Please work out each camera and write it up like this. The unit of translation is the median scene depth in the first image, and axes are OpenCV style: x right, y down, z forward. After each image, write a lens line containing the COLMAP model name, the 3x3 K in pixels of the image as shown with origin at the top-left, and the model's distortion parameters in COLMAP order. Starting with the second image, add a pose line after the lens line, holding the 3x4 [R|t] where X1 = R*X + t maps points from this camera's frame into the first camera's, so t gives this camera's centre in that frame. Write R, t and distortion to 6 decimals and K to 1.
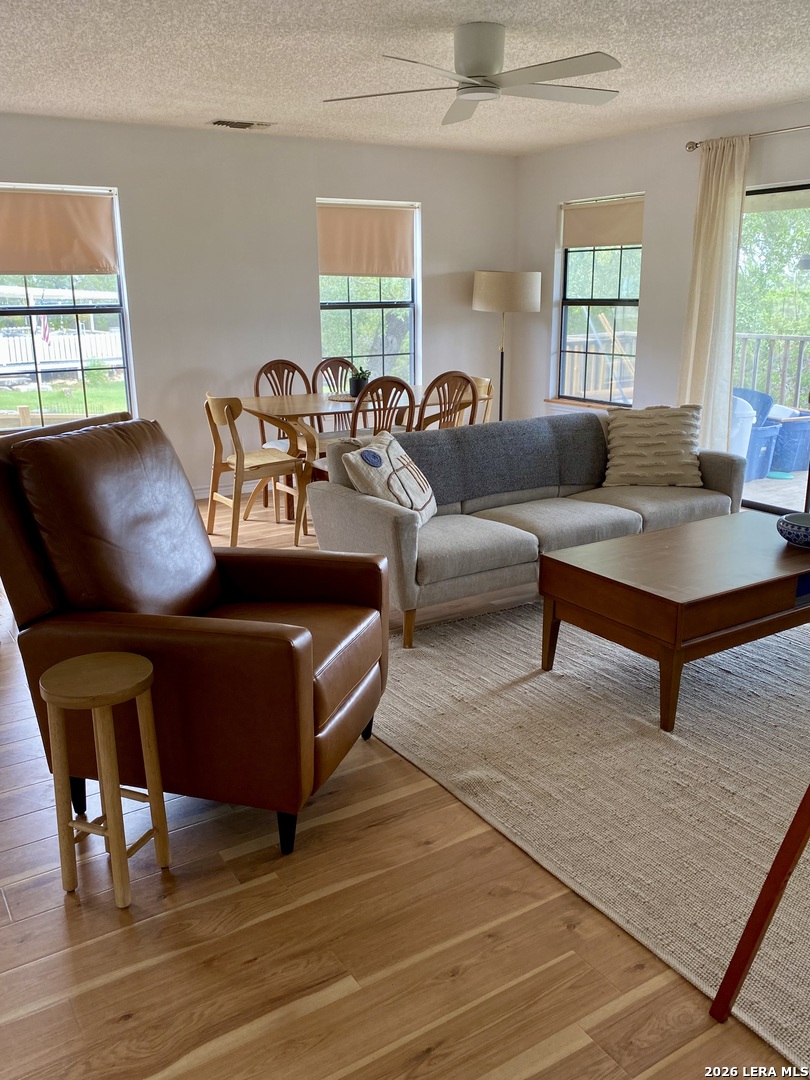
lens RADIAL K [[908.6, 0, 403.0], [0, 908.6, 541.5], [0, 0, 1]] dist [0.040459, -0.012973]
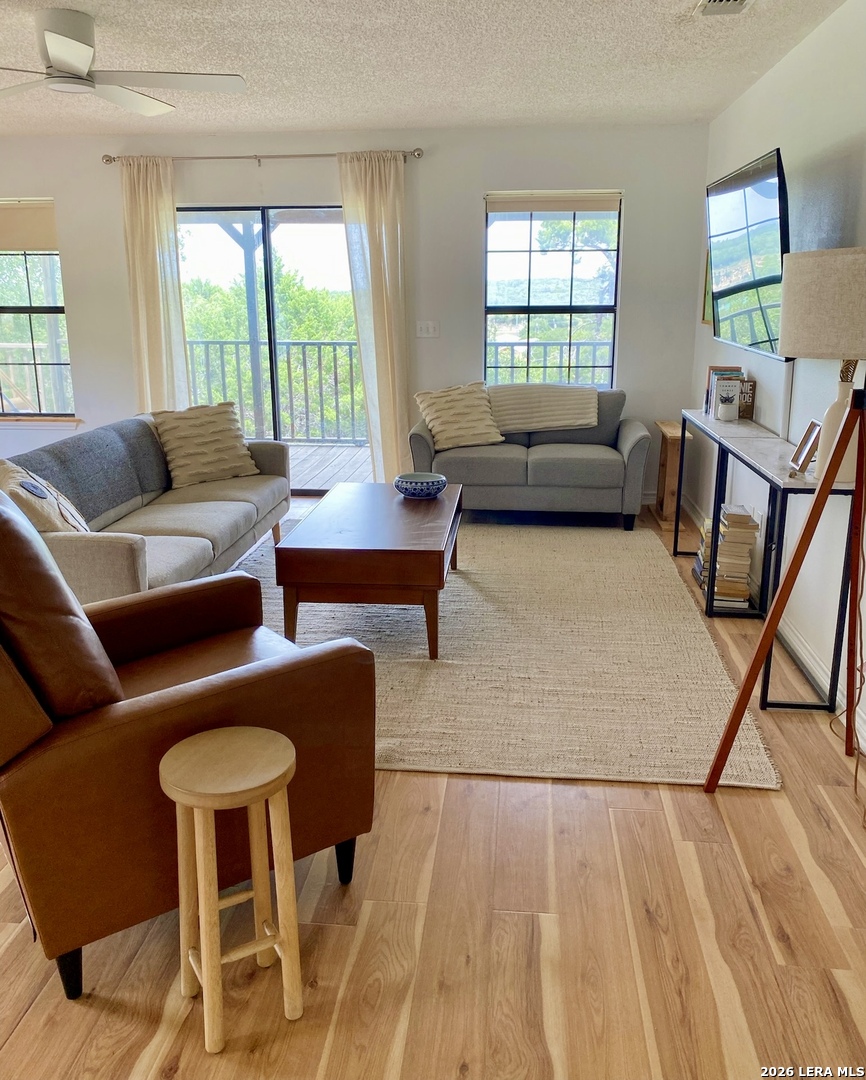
lens RADIAL K [[864.9, 0, 433.6], [0, 864.9, 534.8], [0, 0, 1]] dist [0.028221, -0.009120]
pose [[0.616416, -0.207840, 0.759496, -0.355832], [0.211277, 0.972824, 0.094743, -0.041135], [-0.758547, 0.102063, 0.643576, 0.160071]]
